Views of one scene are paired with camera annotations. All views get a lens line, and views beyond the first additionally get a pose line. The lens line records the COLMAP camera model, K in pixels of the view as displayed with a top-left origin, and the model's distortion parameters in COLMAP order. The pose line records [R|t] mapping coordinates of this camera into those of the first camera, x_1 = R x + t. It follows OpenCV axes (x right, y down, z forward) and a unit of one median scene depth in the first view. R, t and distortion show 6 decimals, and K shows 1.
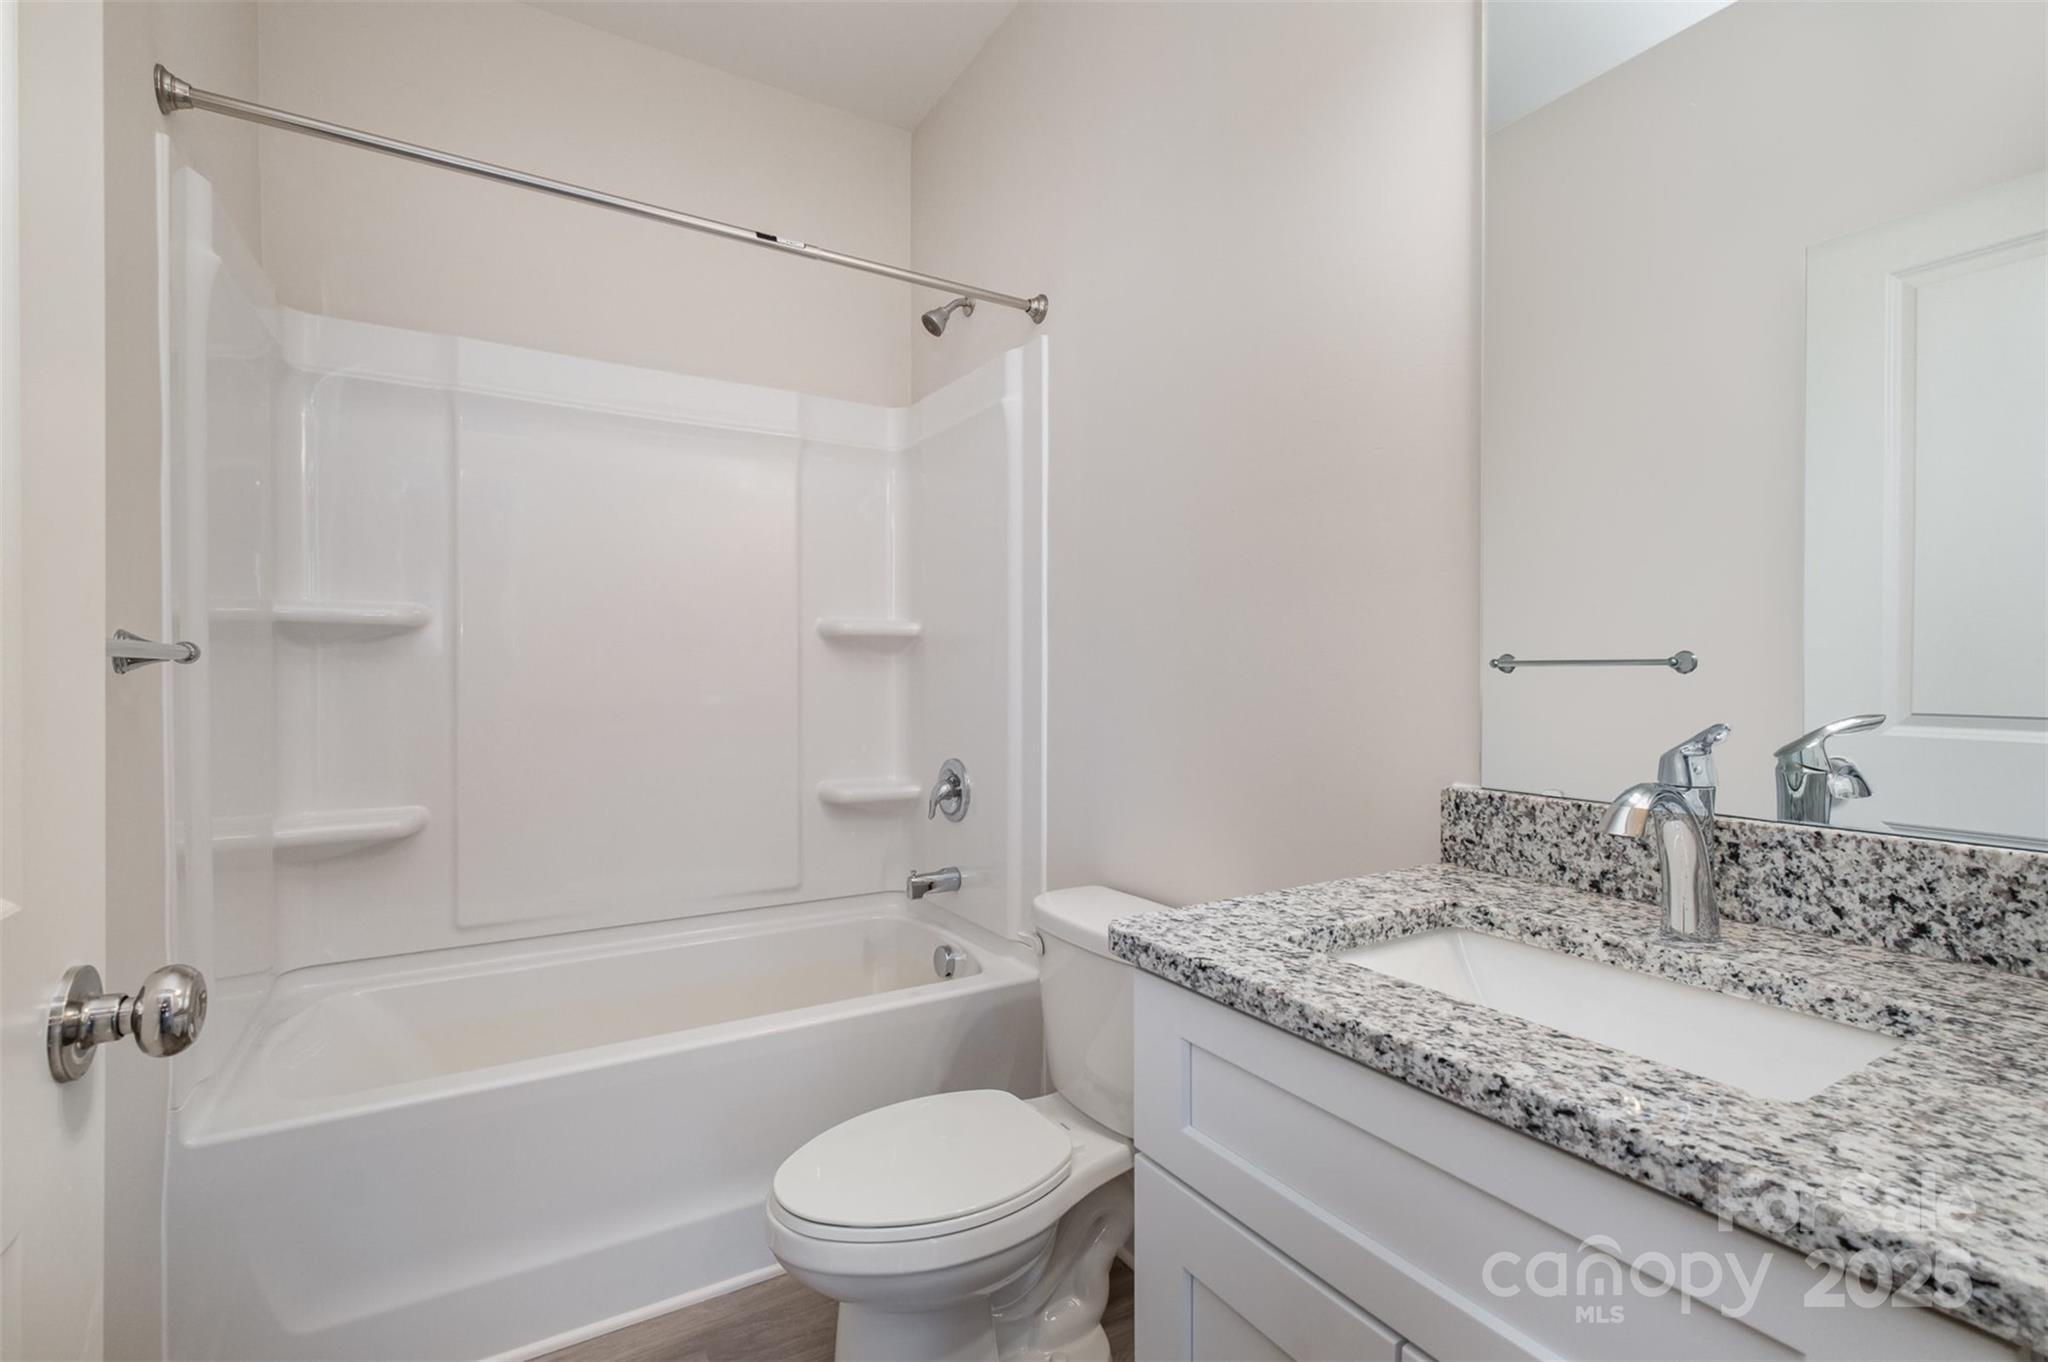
lens RADIAL K [[903.3, 0, 1022.2], [0, 903.3, 681.3], [0, 0, 1]] dist [-0.001830, -0.000128]
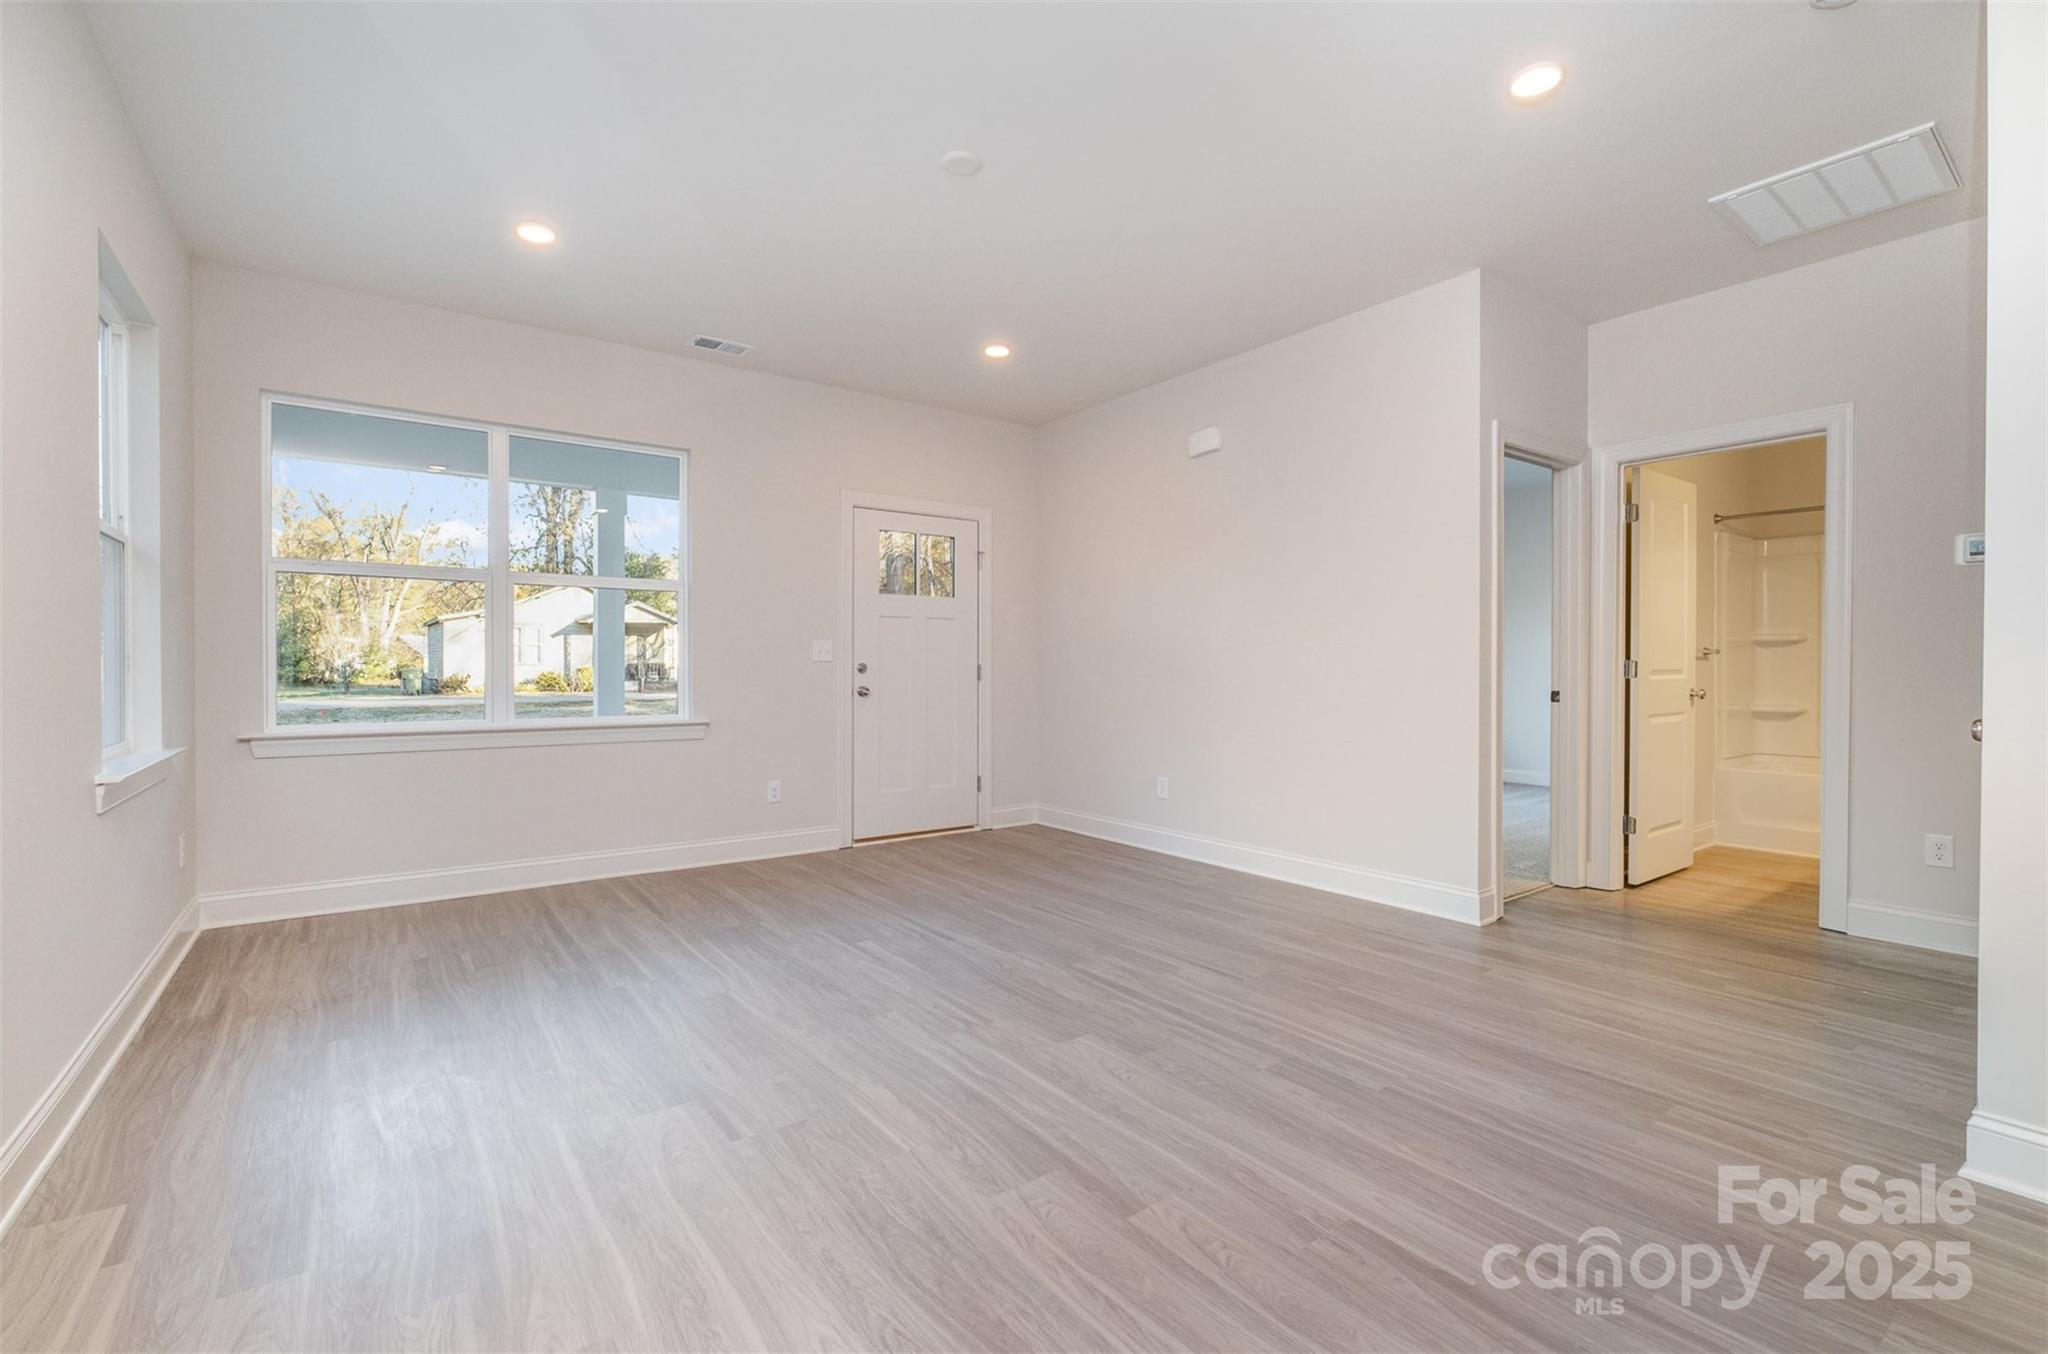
lens RADIAL K [[911.3, 0, 1022.1], [0, 911.3, 677.1], [0, 0, 1]] dist [-0.001108, 0.000098]
pose [[0.094798, 0.006501, -0.995475, 3.417899], [-0.005585, 0.999966, 0.005999, 0.094171], [0.995481, 0.004991, 0.094831, -3.017985]]
